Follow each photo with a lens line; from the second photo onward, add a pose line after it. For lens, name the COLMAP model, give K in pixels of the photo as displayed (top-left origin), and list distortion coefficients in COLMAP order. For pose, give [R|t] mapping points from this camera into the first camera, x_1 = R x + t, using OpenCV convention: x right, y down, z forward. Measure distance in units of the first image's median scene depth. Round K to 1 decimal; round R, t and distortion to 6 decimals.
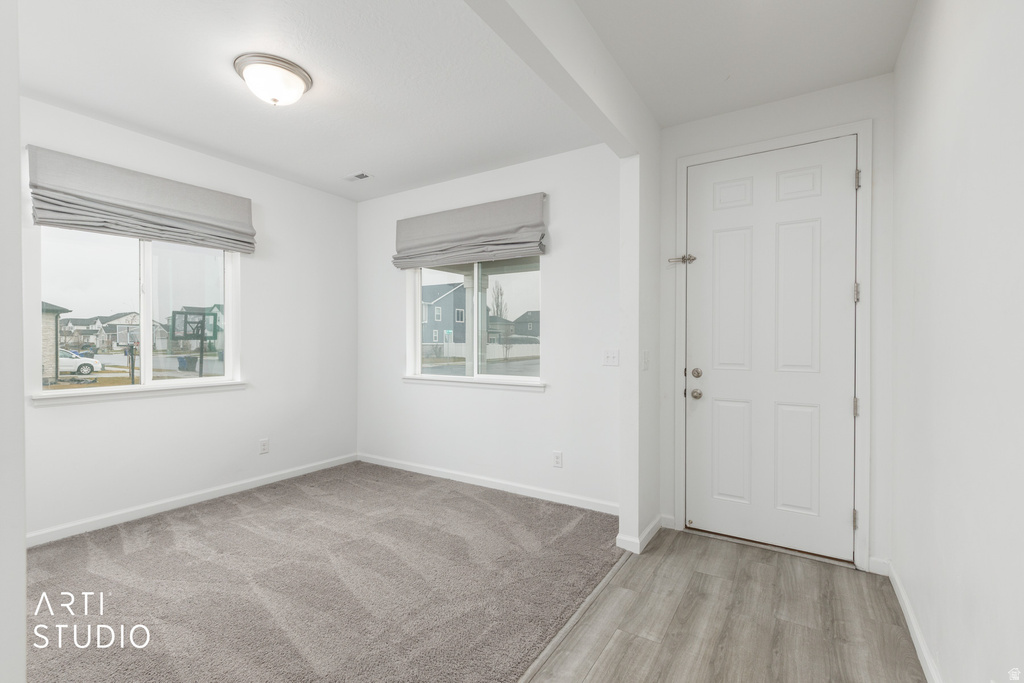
lens RADIAL K [[461.1, 0, 509.0], [0, 461.1, 342.9], [0, 0, 1]] dist [0.007393, -0.000491]
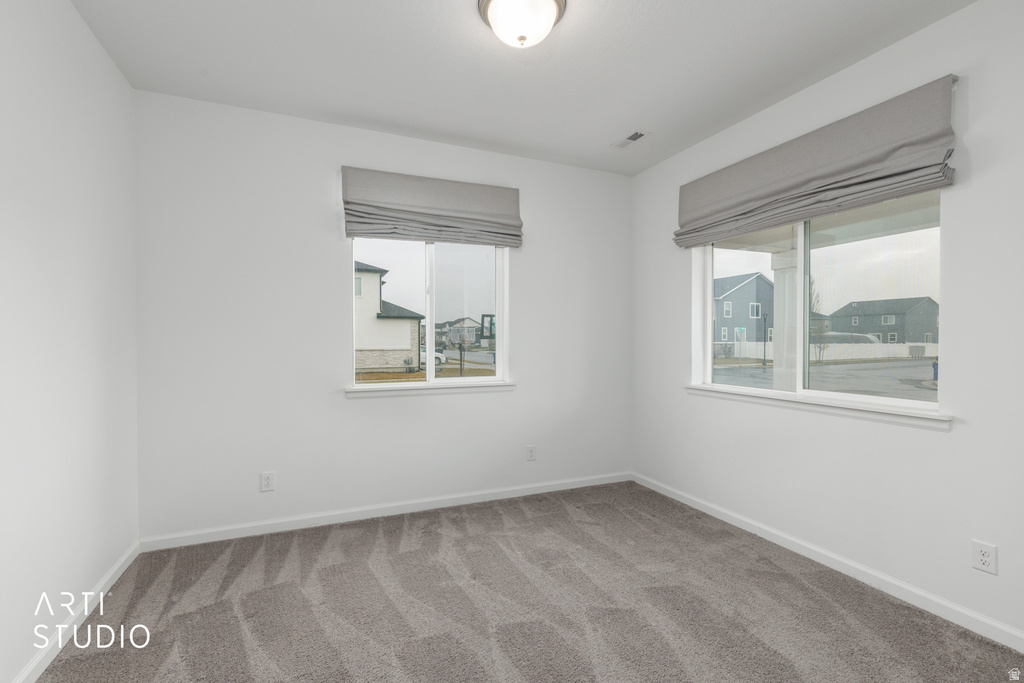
lens RADIAL K [[461.1, 0, 509.0], [0, 461.1, 342.9], [0, 0, 1]] dist [0.007393, -0.000491]
pose [[0.829058, 0.003367, -0.559153, -0.053468], [-0.001803, 0.999993, 0.003348, -0.001663], [0.559160, -0.001767, 0.829058, 0.226573]]
